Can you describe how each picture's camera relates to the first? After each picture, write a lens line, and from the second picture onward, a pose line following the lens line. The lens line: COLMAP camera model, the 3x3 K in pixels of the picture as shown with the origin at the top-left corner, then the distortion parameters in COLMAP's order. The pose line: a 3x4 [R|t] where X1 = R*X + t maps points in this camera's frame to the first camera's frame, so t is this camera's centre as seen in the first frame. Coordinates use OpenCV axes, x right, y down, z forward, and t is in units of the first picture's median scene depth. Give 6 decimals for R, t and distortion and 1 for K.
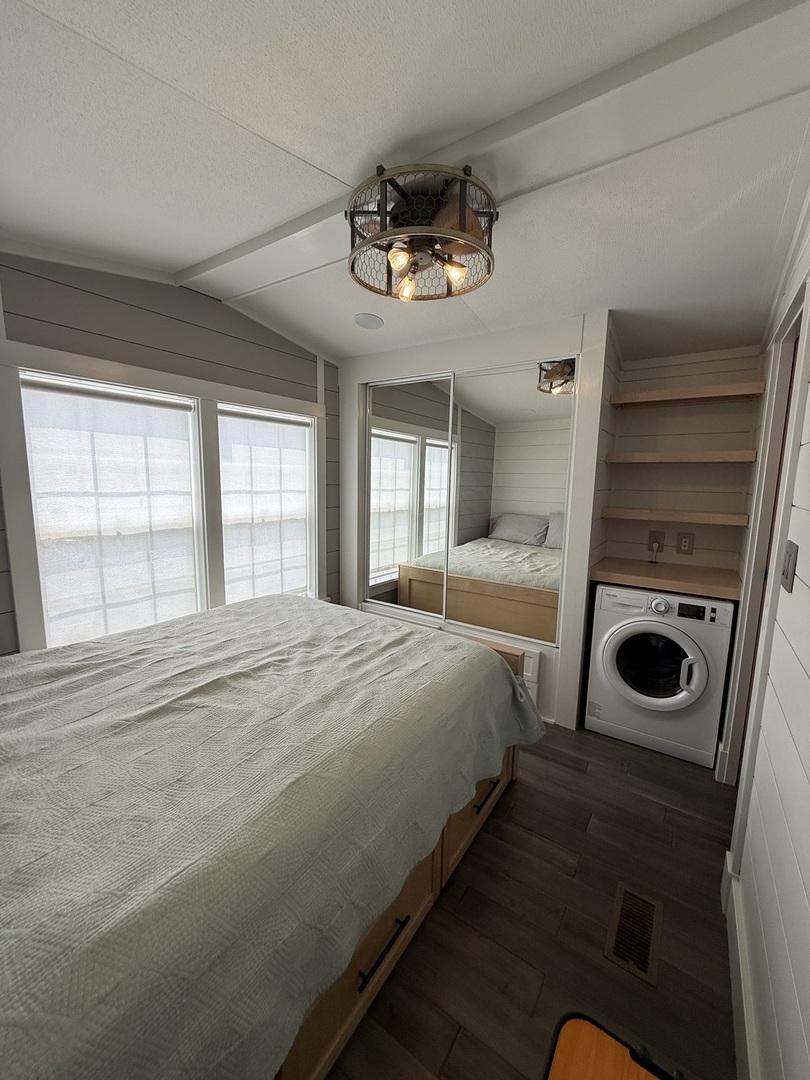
lens RADIAL K [[430.7, 0, 405.3], [0, 430.7, 540.9], [0, 0, 1]] dist [-0.000470, -0.000092]
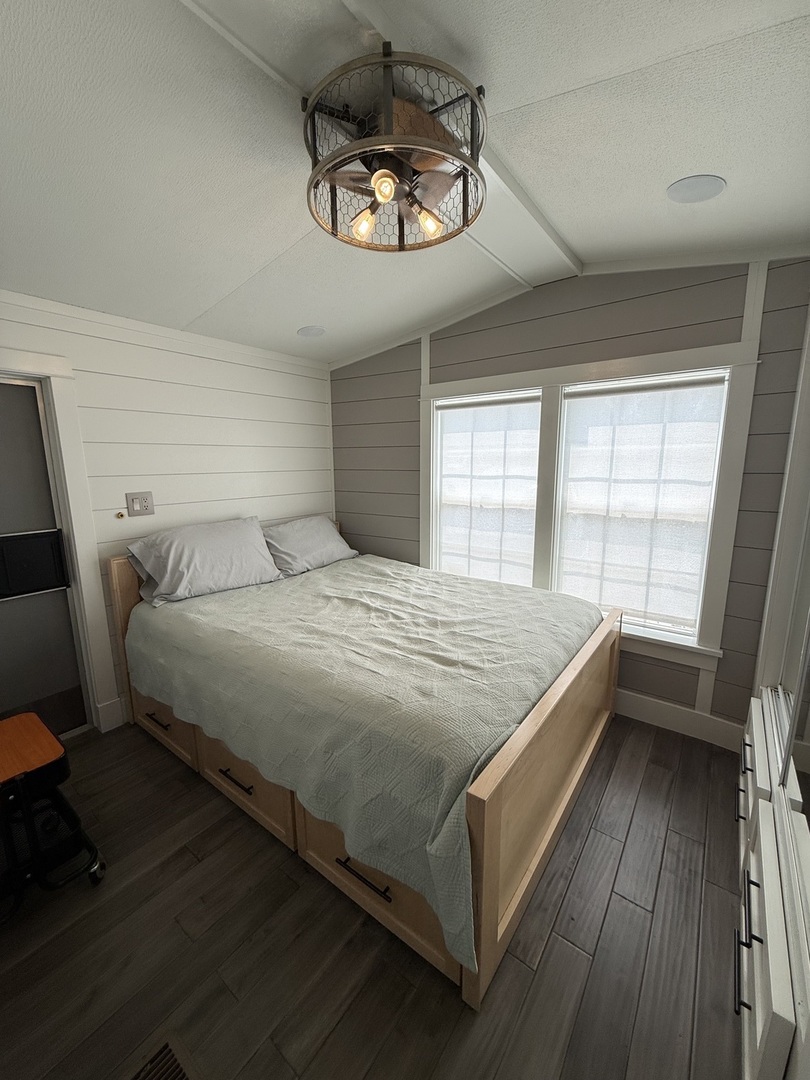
lens RADIAL K [[430.7, 0, 402.7], [0, 430.7, 538.4], [0, 0, 1]] dist [-0.000470, -0.000092]
pose [[-0.057407, 0.159181, -0.985579, 0.759509], [-0.141277, 0.975977, 0.165859, -0.119354], [0.988304, 0.148762, -0.033539, 0.906986]]
